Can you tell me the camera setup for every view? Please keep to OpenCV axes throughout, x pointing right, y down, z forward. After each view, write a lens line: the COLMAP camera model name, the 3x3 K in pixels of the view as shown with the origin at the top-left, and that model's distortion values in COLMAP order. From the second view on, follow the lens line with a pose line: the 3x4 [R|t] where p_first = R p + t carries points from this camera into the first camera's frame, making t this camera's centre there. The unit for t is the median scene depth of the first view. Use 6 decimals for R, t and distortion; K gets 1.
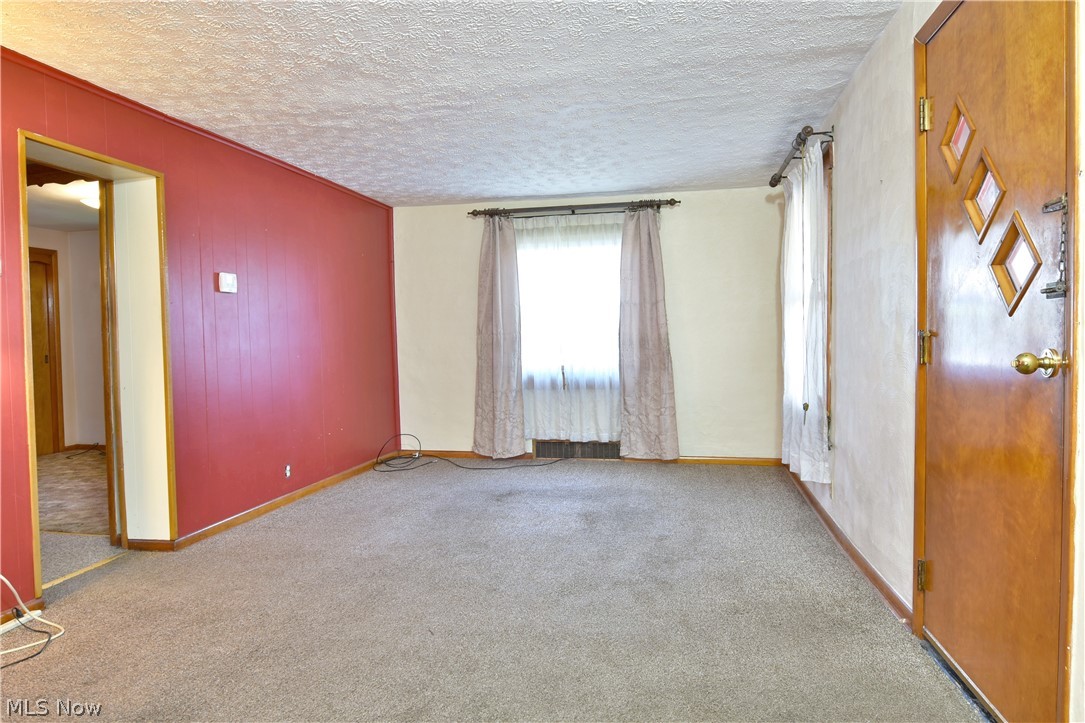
lens RADIAL K [[666.1, 0, 542.5], [0, 666.1, 361.5], [0, 0, 1]] dist [-0.004896, -0.000669]
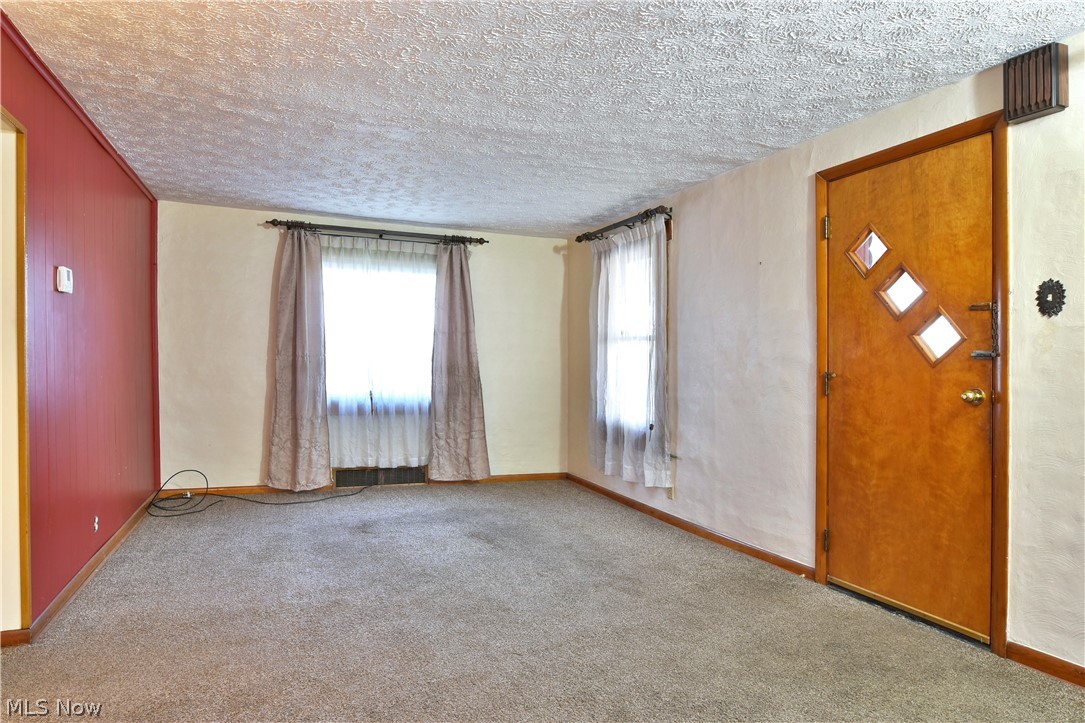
lens RADIAL K [[660.9, 0, 542.5], [0, 660.9, 361.5], [0, 0, 1]] dist [-0.006228, -0.006108]
pose [[0.834551, 0.033081, 0.549937, -0.307475], [-0.013397, 0.999119, -0.039771, -0.001645], [-0.550768, 0.025823, 0.834259, 0.050697]]
